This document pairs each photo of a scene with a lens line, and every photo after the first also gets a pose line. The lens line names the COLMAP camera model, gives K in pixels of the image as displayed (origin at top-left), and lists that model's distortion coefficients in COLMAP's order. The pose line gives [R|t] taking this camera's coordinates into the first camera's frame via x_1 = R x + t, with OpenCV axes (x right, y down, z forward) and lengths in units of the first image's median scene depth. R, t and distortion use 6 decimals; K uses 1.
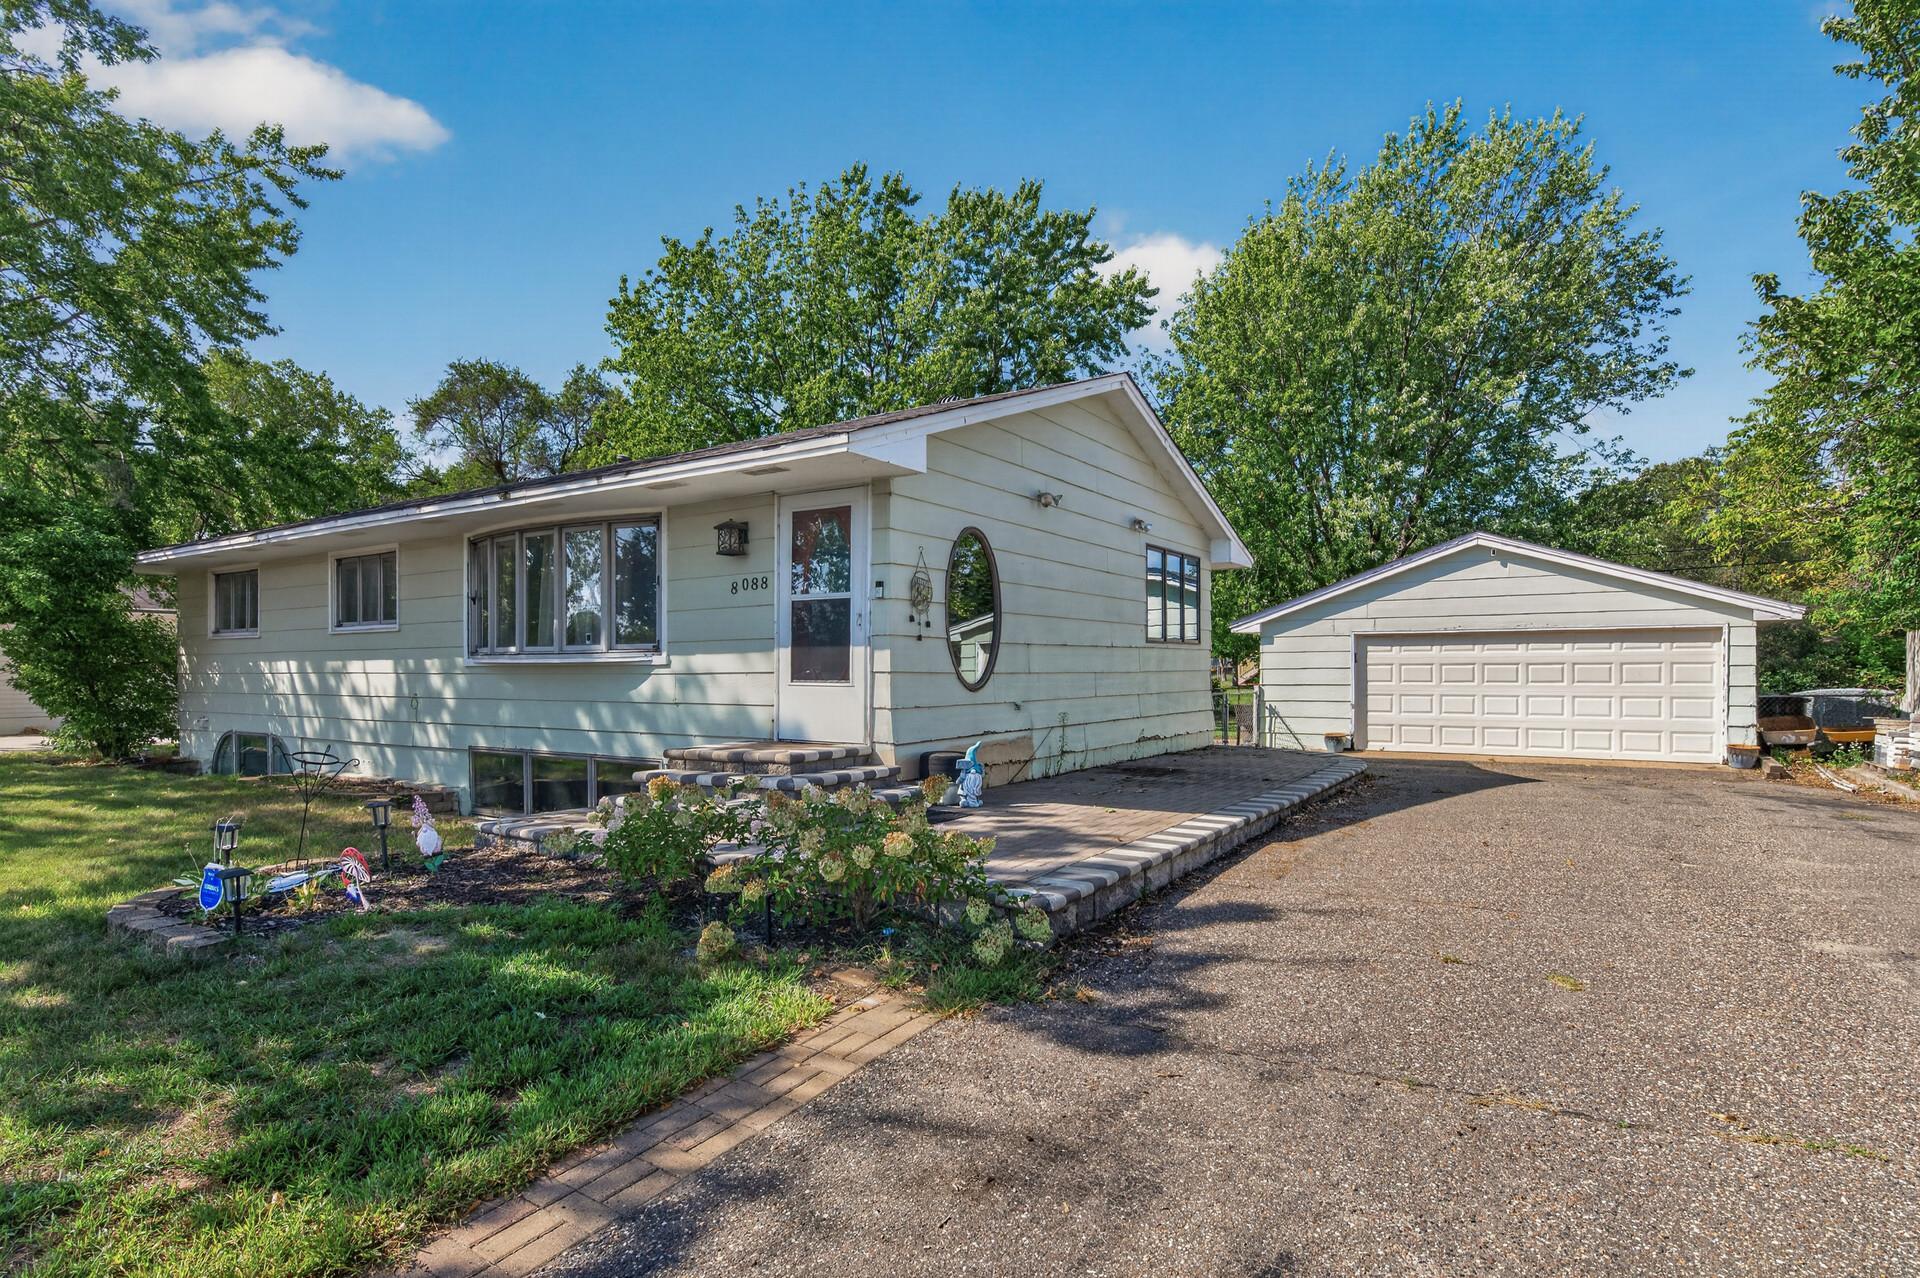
lens RADIAL K [[1004.1, 0, 957.8], [0, 1004.1, 689.6], [0, 0, 1]] dist [0.004603, -0.010223]
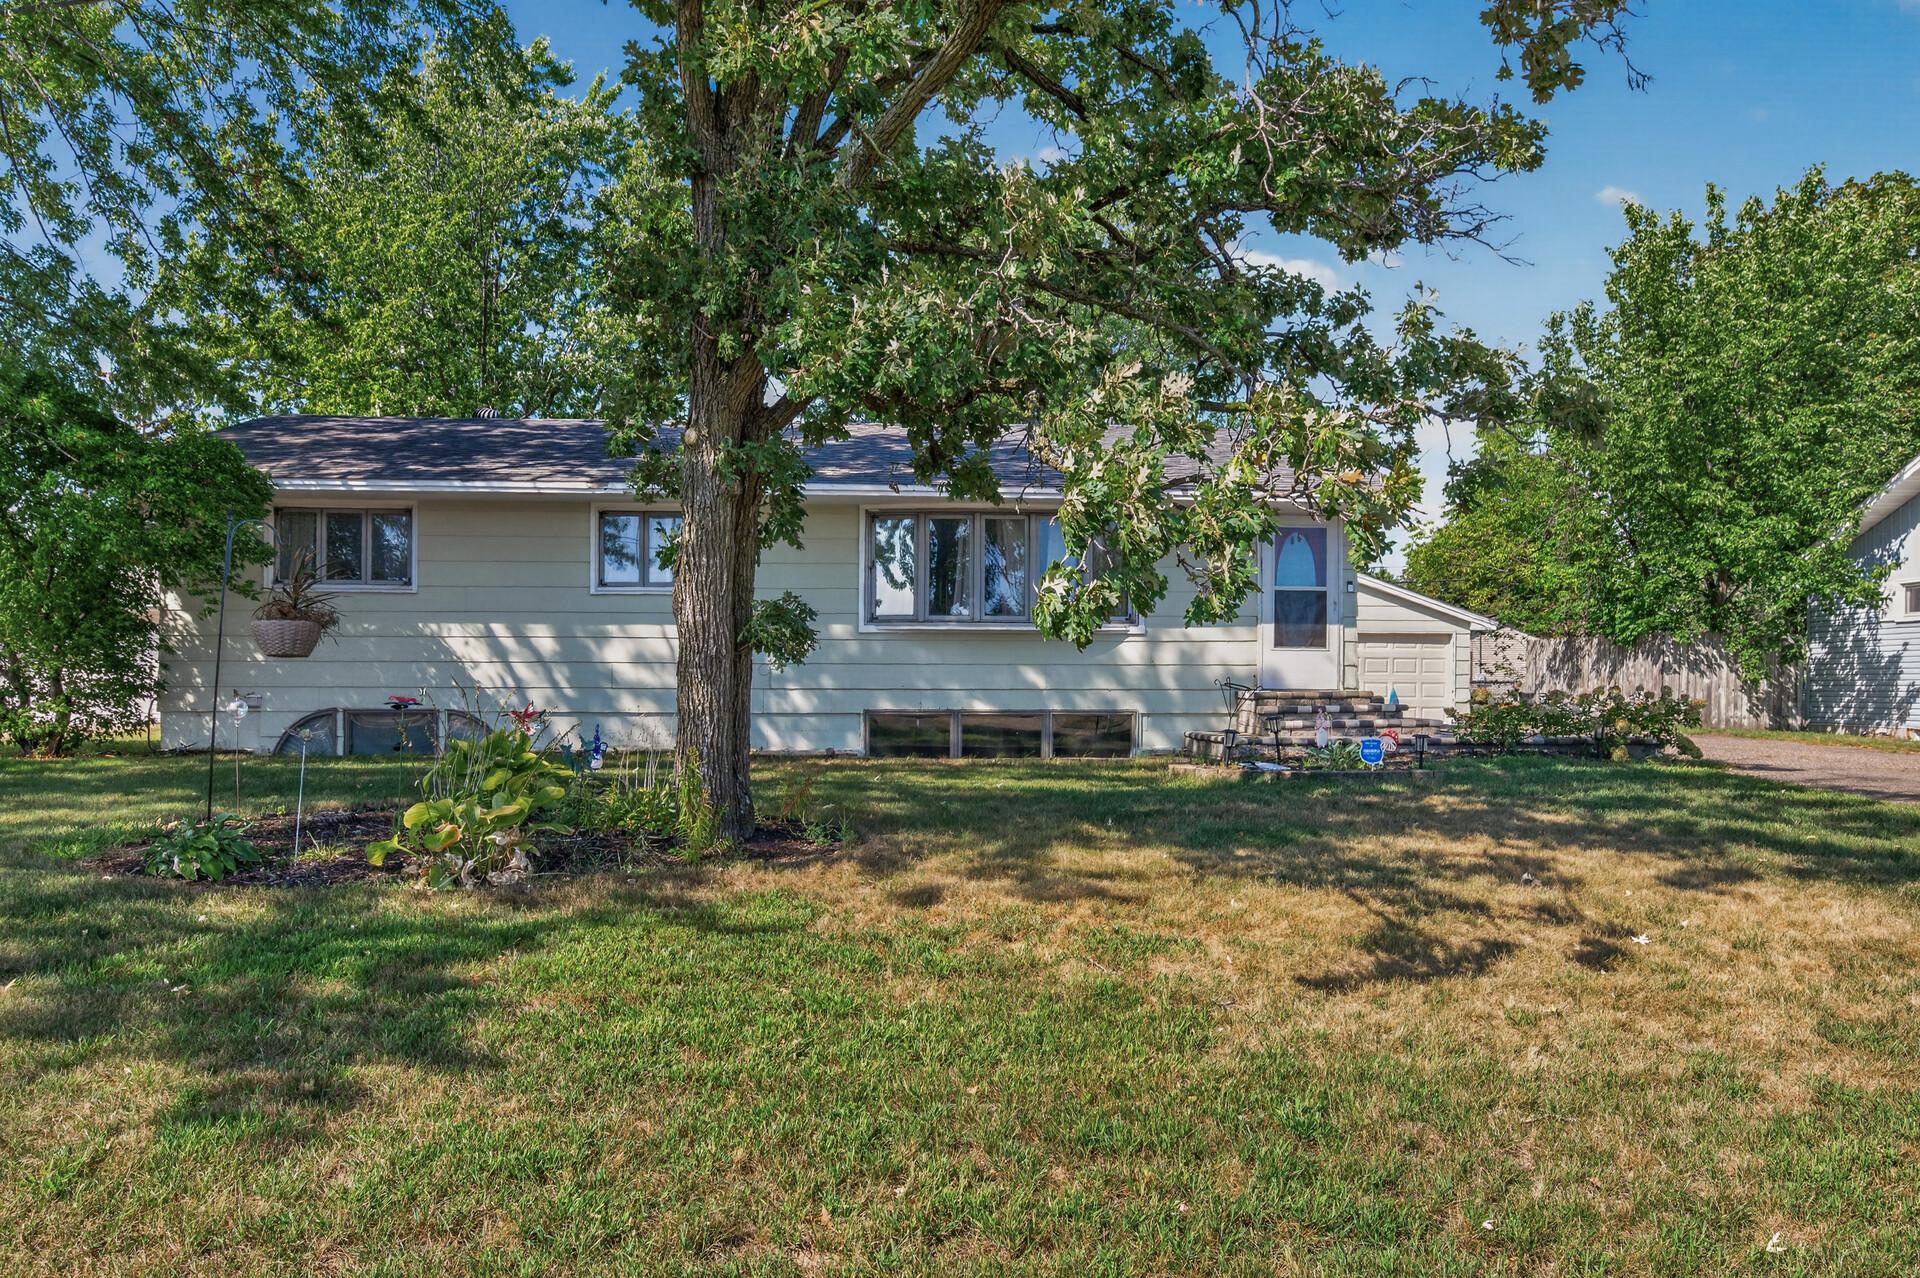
lens RADIAL K [[1401.9, 0, 958.1], [0, 1401.9, 720.5], [0, 0, 1]] dist [-0.010726, -0.001907]
pose [[0.793901, -0.007030, 0.608006, -1.037197], [0.005622, 0.999975, 0.004222, 0.050120], [-0.608021, 0.000066, 0.793921, -0.172867]]
